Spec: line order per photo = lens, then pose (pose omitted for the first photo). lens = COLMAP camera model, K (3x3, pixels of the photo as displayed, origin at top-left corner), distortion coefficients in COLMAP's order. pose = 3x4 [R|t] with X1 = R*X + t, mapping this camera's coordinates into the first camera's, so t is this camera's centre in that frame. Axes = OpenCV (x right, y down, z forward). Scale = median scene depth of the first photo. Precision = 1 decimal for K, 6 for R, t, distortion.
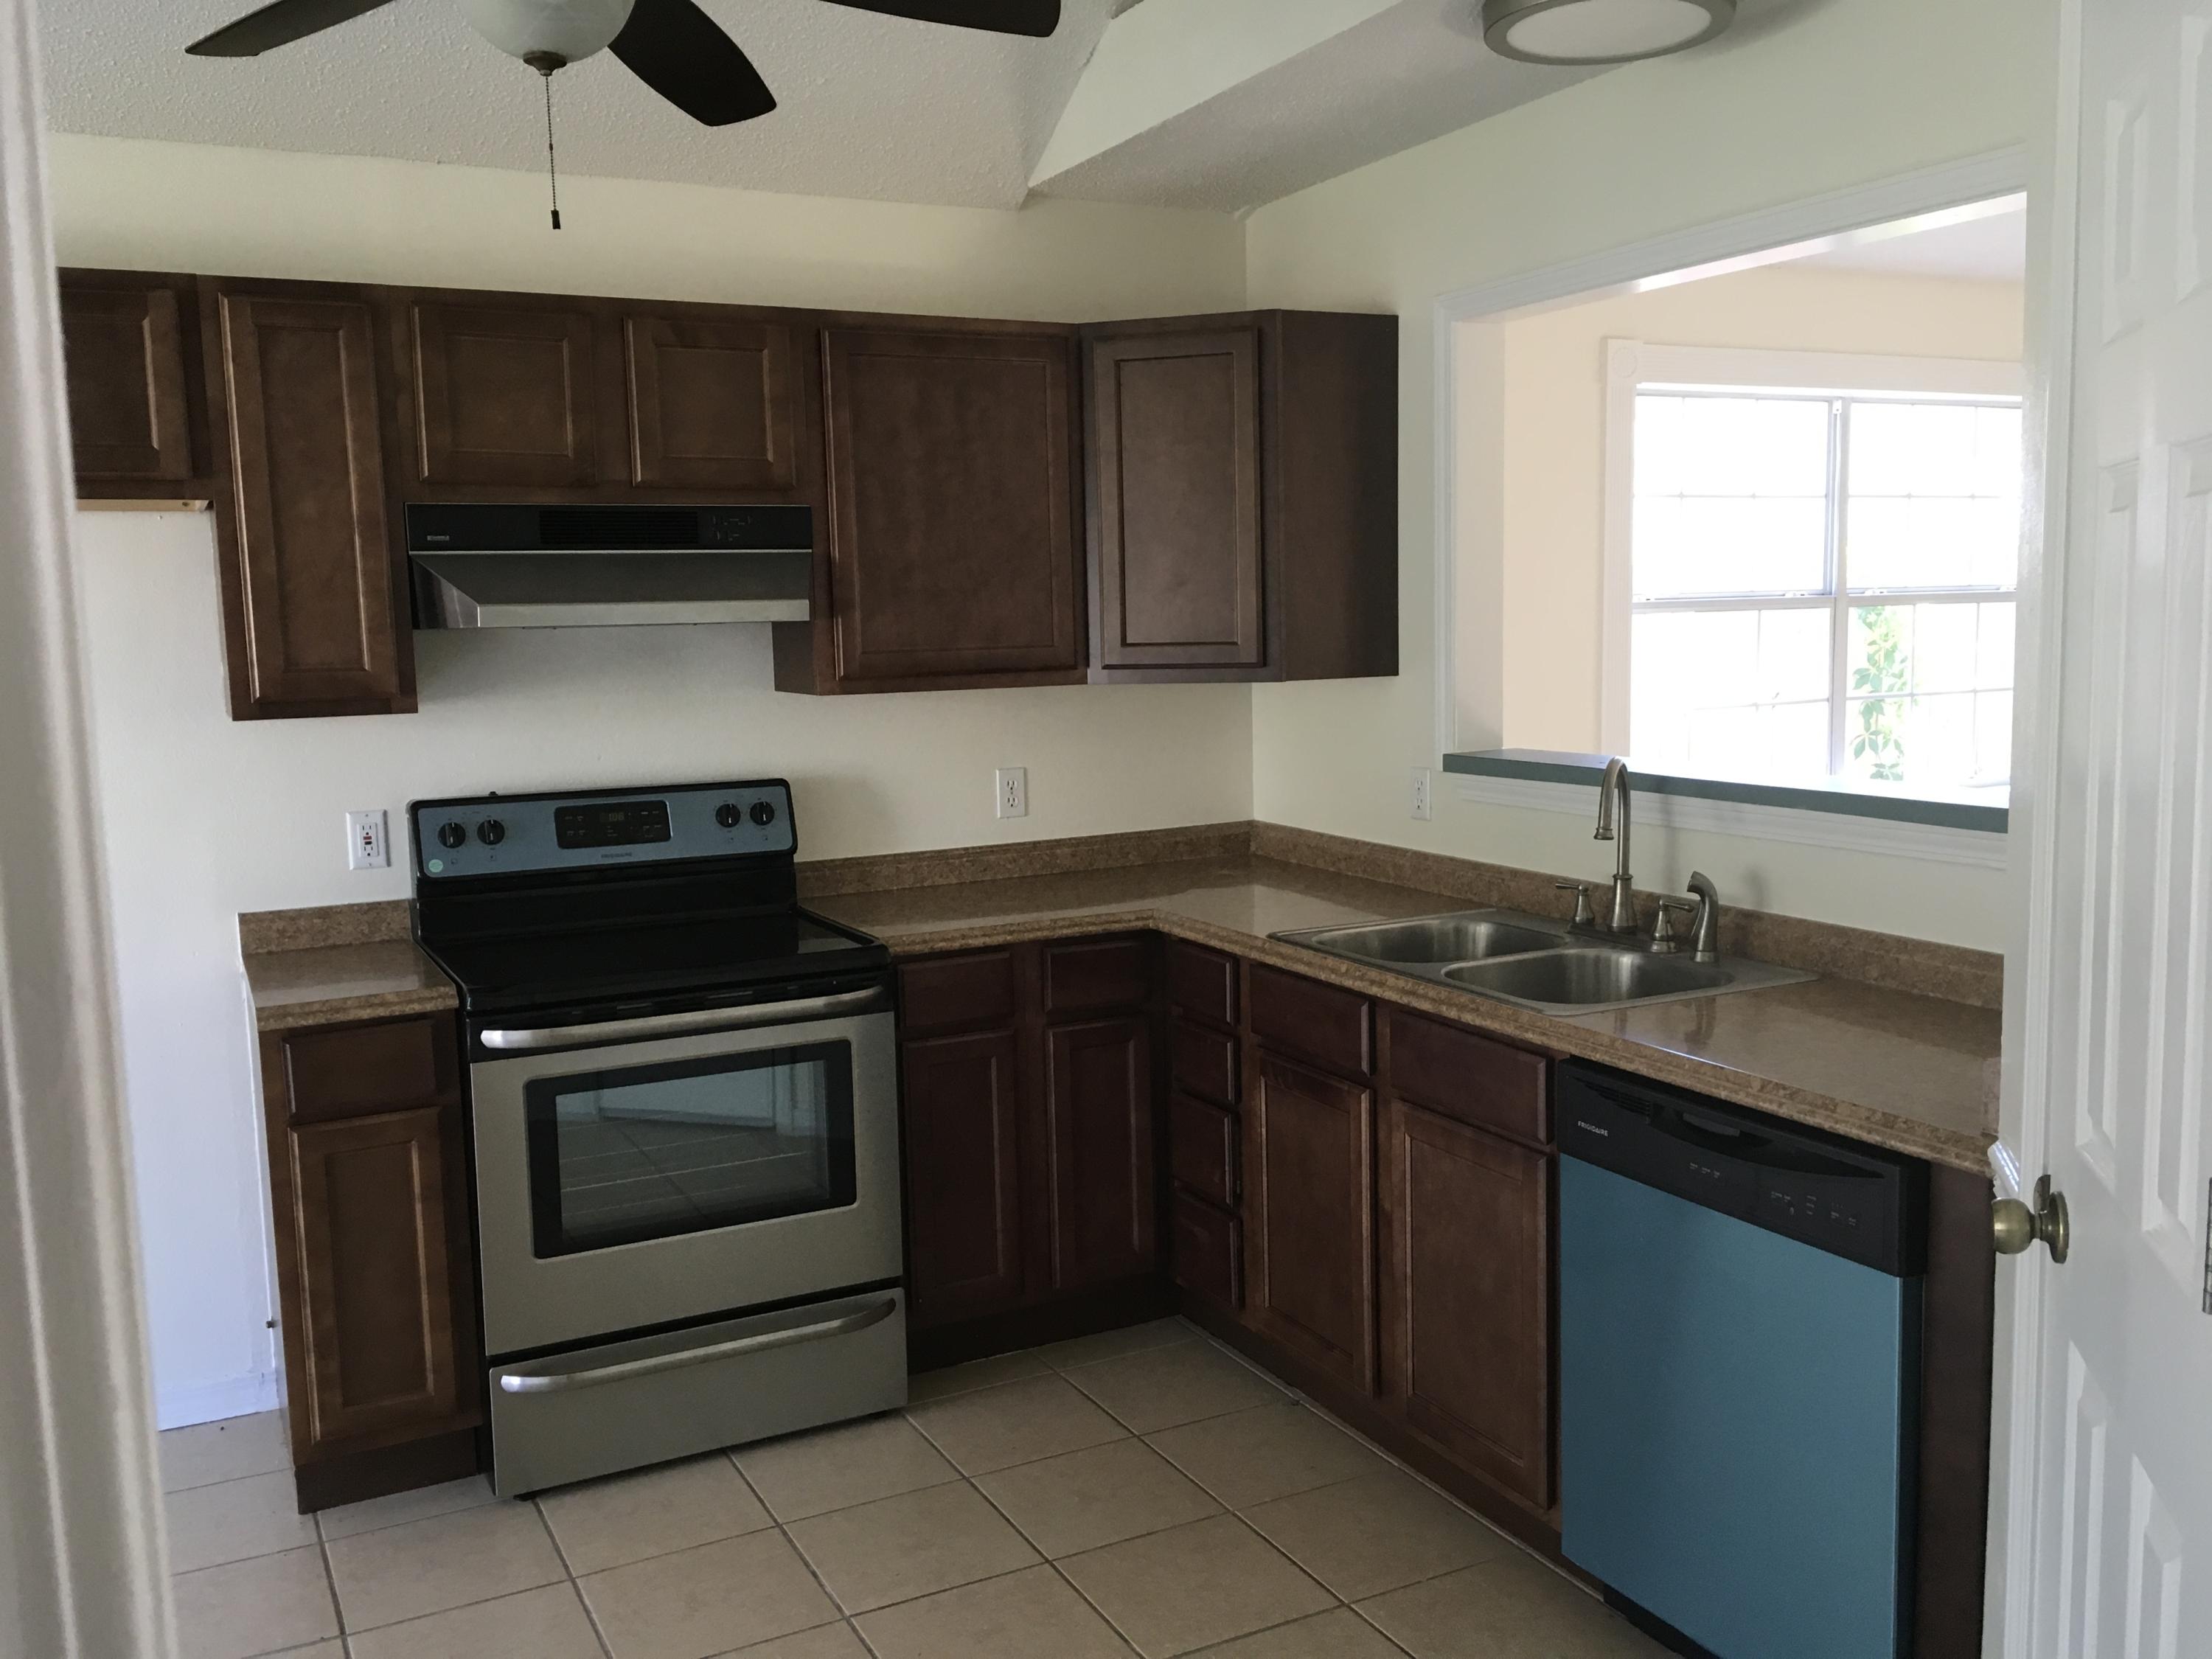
lens RADIAL K [[1871.1, 0, 1106.0], [0, 1871.1, 829.5], [0, 0, 1]] dist [0.000542, 0.000738]
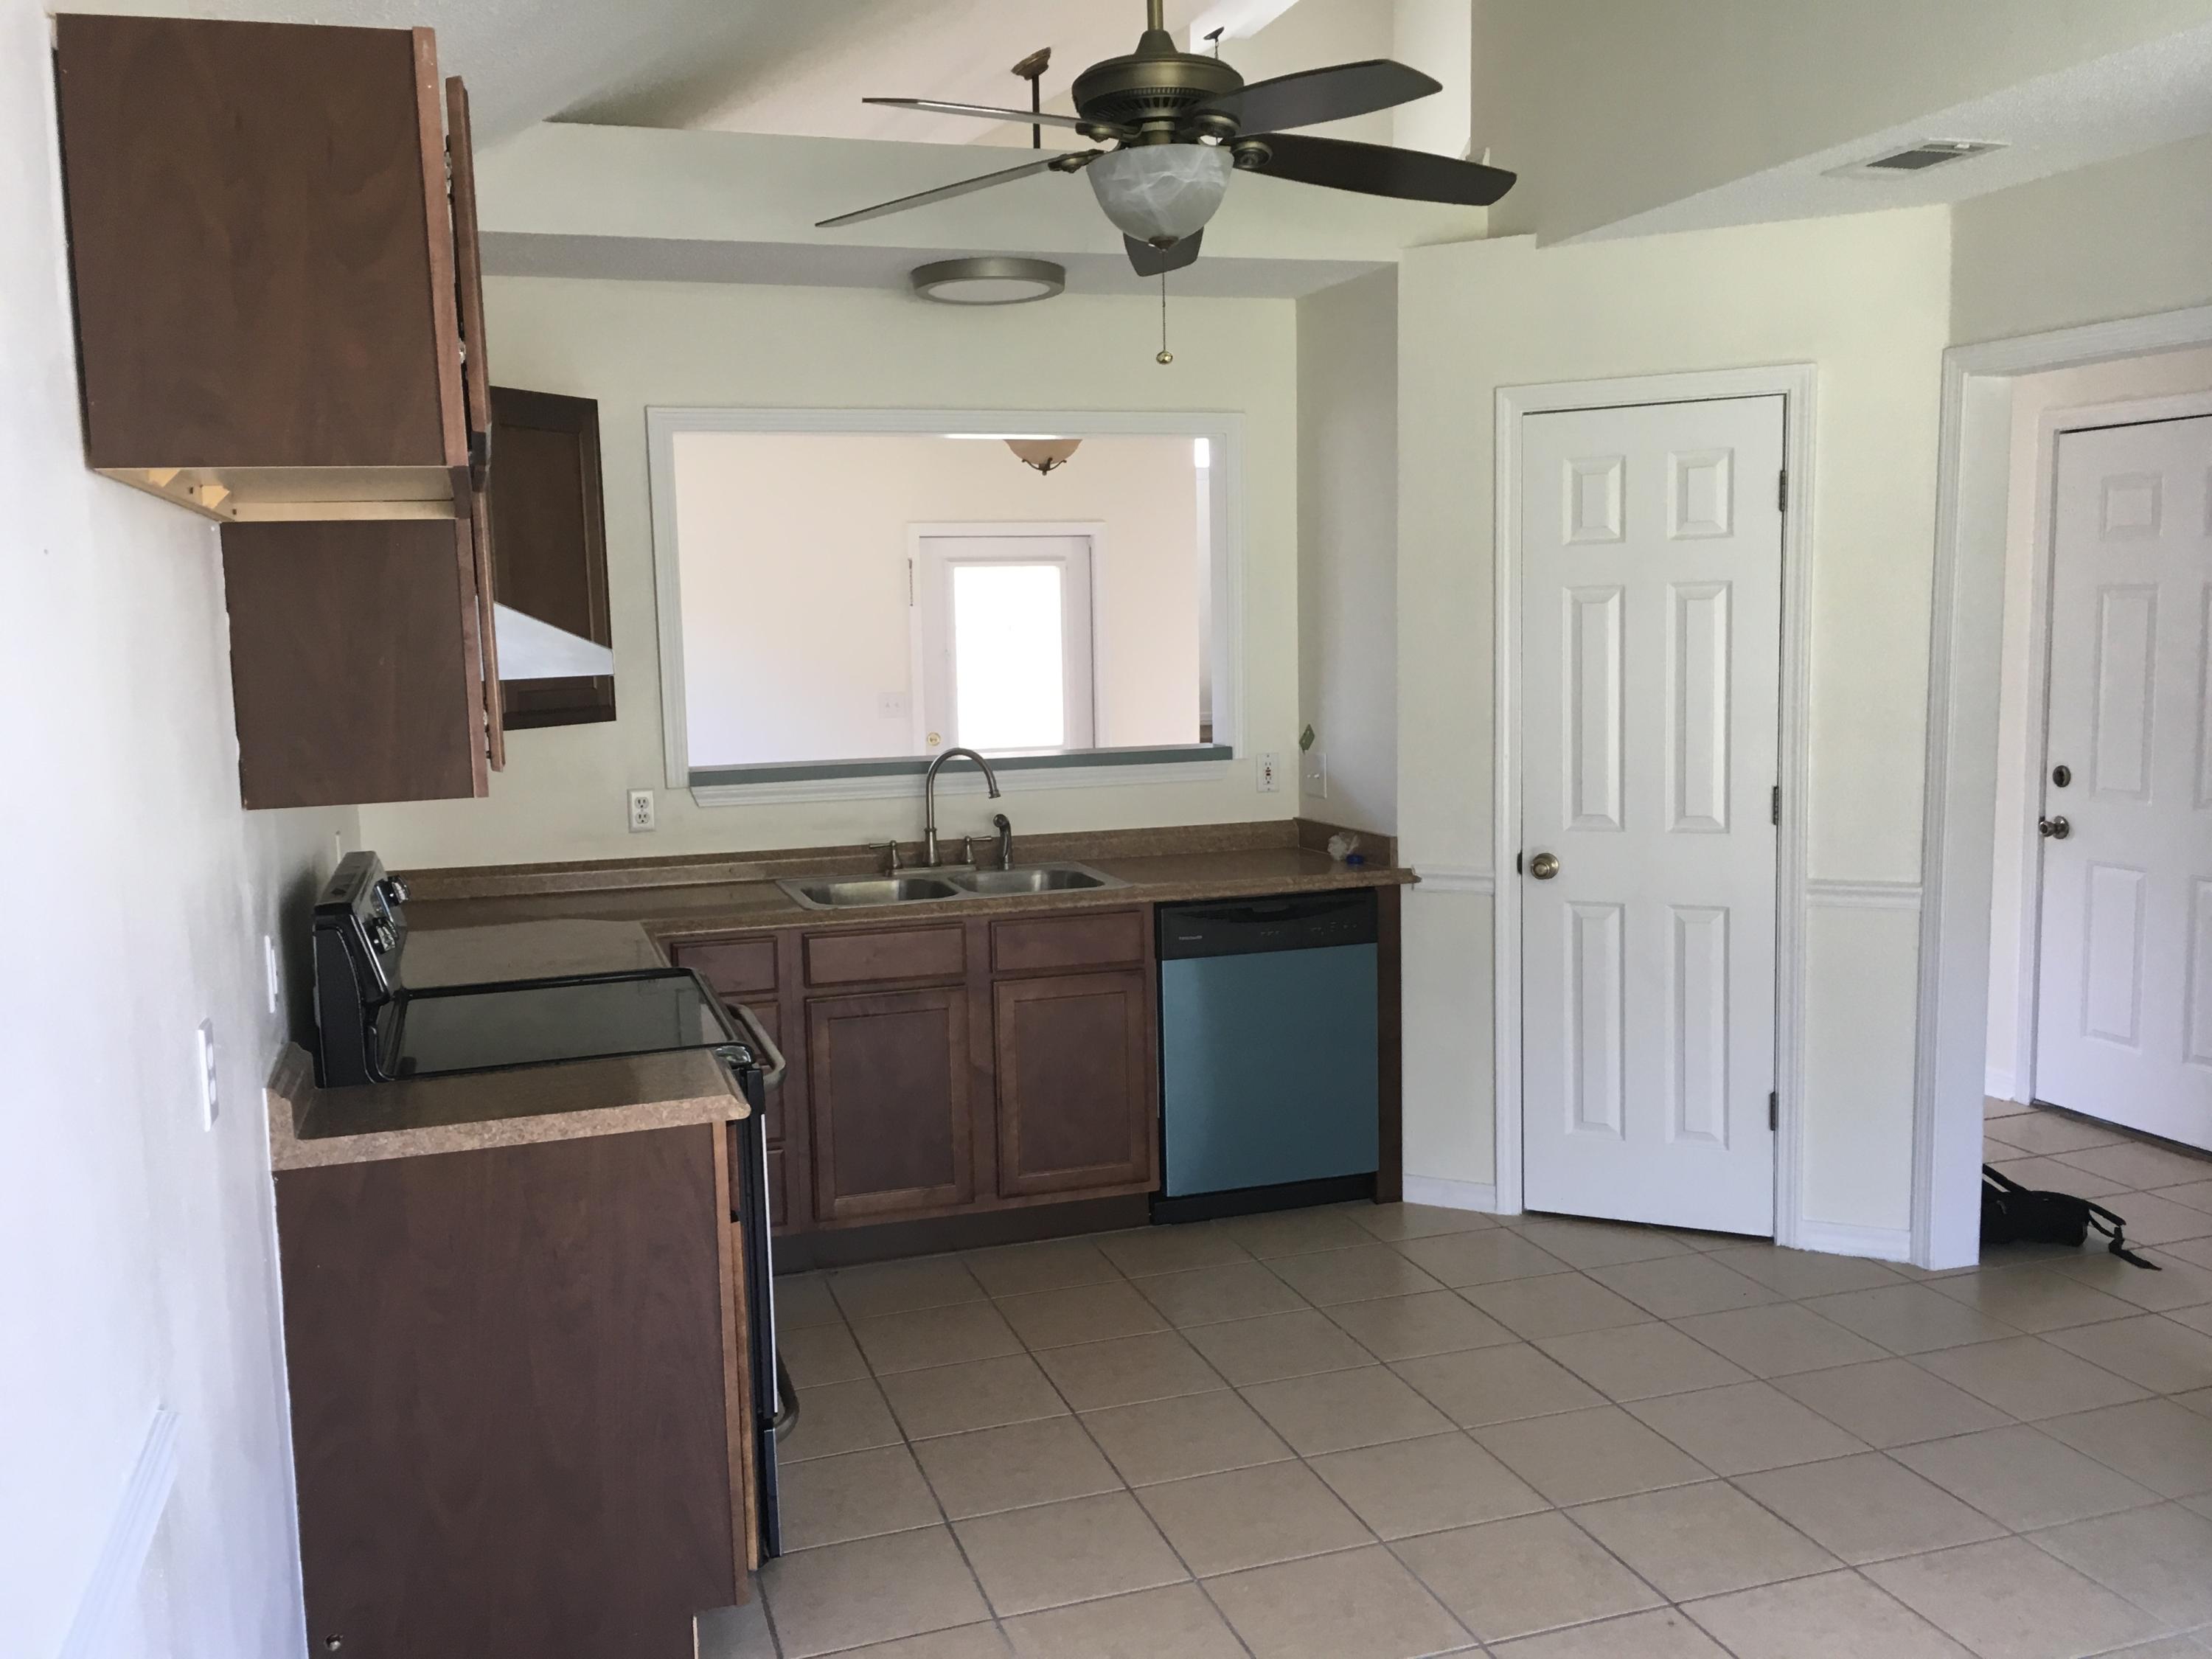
lens RADIAL K [[1871.1, 0, 1106.0], [0, 1871.1, 829.5], [0, 0, 1]] dist [0.000542, 0.000738]
pose [[0.160592, -0.093965, 0.982538, -1.200523], [0.134113, 0.988303, 0.072596, -0.066606], [-0.977867, 0.120113, 0.171315, 0.611598]]
